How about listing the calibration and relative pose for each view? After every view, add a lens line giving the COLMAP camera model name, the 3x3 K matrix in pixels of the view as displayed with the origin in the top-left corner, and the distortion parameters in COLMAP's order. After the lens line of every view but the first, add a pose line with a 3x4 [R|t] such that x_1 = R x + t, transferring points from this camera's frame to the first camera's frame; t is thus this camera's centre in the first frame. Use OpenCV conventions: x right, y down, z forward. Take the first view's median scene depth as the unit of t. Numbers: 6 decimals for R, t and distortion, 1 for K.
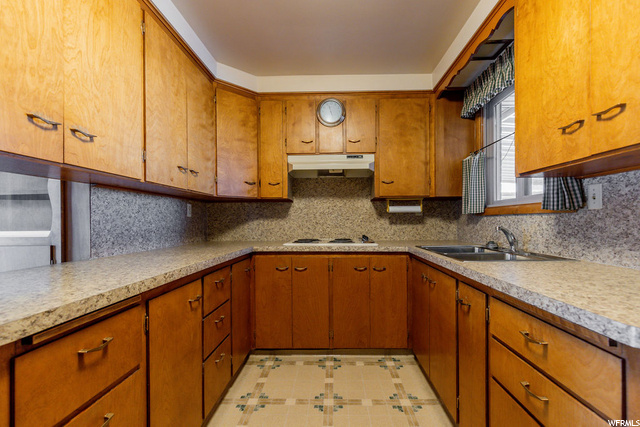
lens RADIAL K [[293.1, 0, 328.7], [0, 293.1, 222.1], [0, 0, 1]] dist [0.010085, -0.001836]
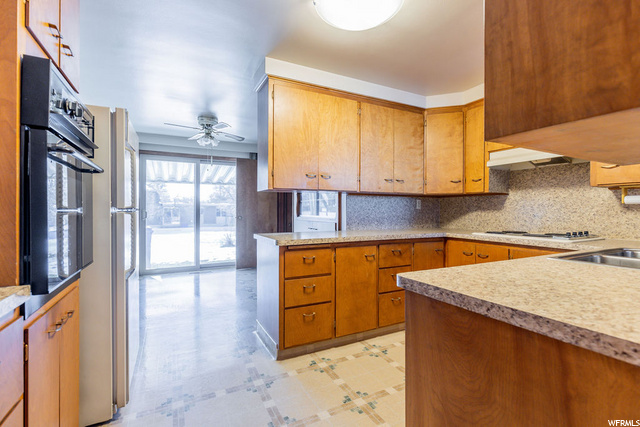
lens RADIAL K [[293.1, 0, 323.3], [0, 293.1, 210.7], [0, 0, 1]] dist [0.010085, -0.001836]
pose [[0.472424, 0.008794, -0.881327, 0.557122], [-0.010468, 0.999936, 0.004366, -0.010961], [0.881309, 0.007163, 0.472486, -0.064026]]
